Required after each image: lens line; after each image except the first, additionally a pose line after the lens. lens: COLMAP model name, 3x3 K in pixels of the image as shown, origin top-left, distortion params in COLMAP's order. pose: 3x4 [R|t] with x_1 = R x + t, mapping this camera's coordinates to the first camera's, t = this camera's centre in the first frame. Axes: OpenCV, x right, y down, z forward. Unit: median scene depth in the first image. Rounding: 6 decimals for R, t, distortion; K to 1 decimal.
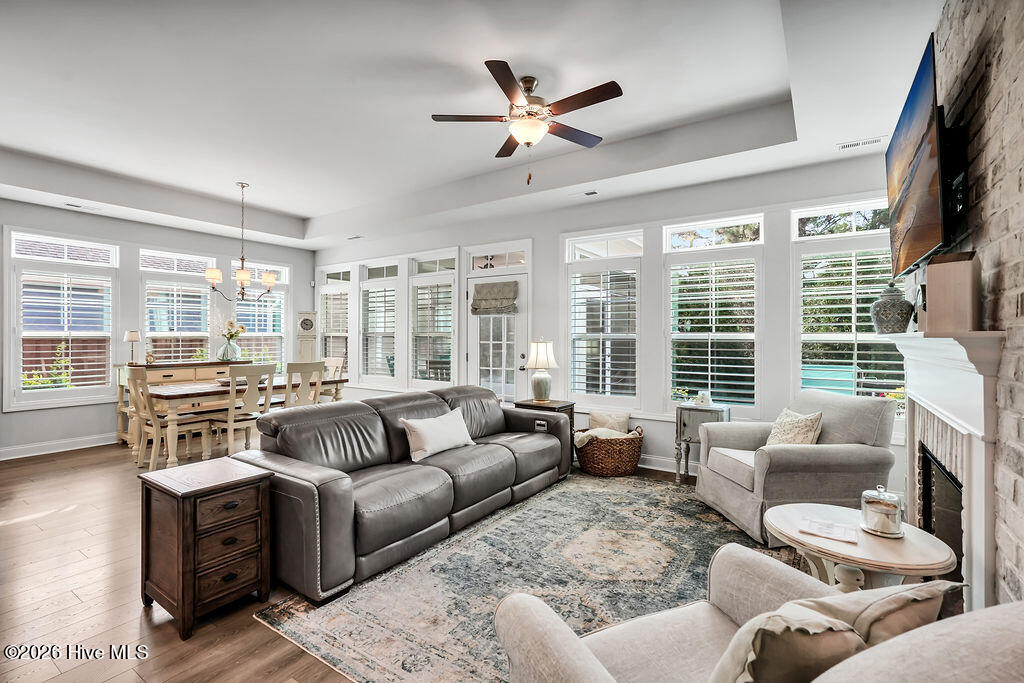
lens RADIAL K [[475.9, 0, 508.4], [0, 475.9, 330.1], [0, 0, 1]] dist [0.000172, -0.000130]
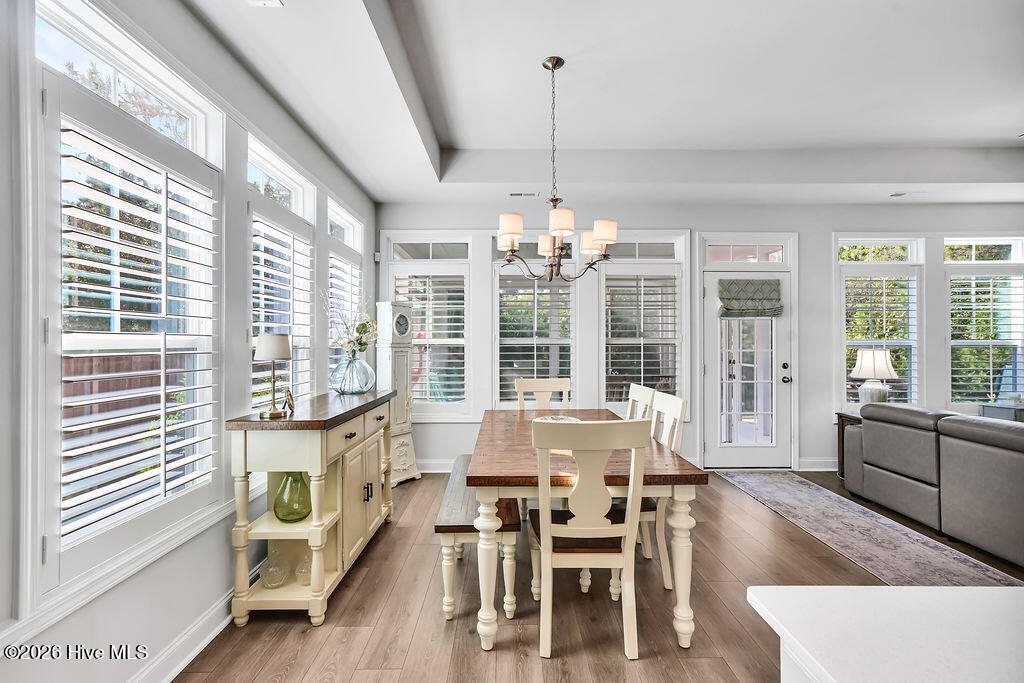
lens RADIAL K [[475.9, 0, 508.4], [0, 475.9, 330.1], [0, 0, 1]] dist [0.000172, -0.000130]
pose [[0.801322, 0.005760, 0.598205, -0.870733], [0.000593, 0.999946, -0.010423, -0.001951], [-0.598232, 0.008707, 0.801275, 0.580946]]
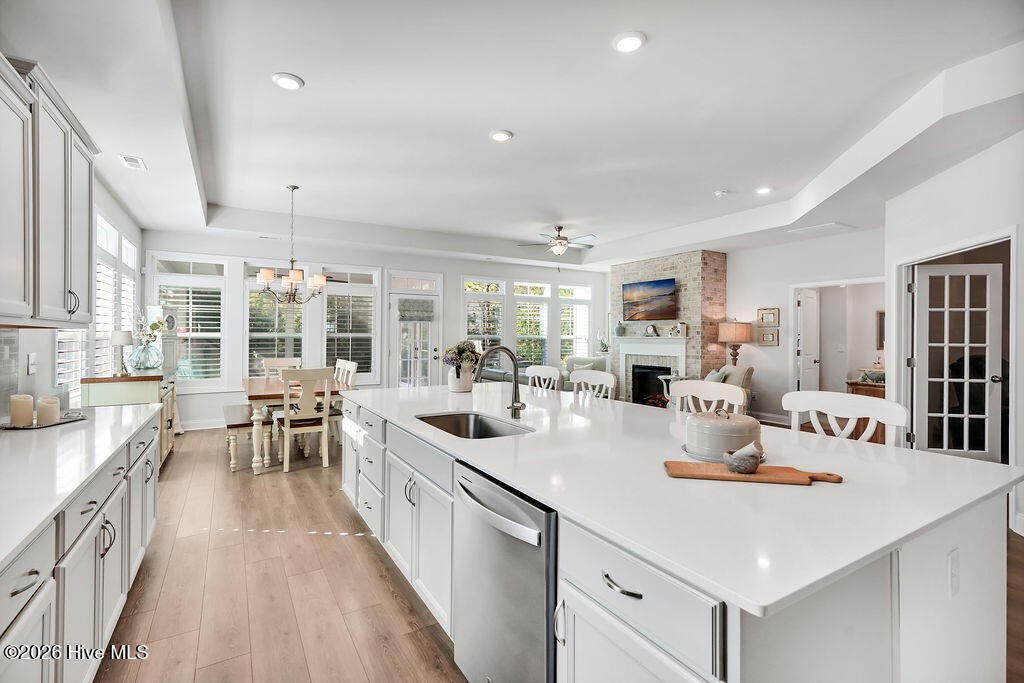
lens RADIAL K [[475.9, 0, 508.4], [0, 475.9, 330.1], [0, 0, 1]] dist [0.000172, -0.000130]
pose [[0.387799, 0.004541, 0.921733, -1.238270], [-0.010029, 0.999949, -0.000707, -0.009198], [-0.921689, -0.008970, 0.387825, 0.187874]]
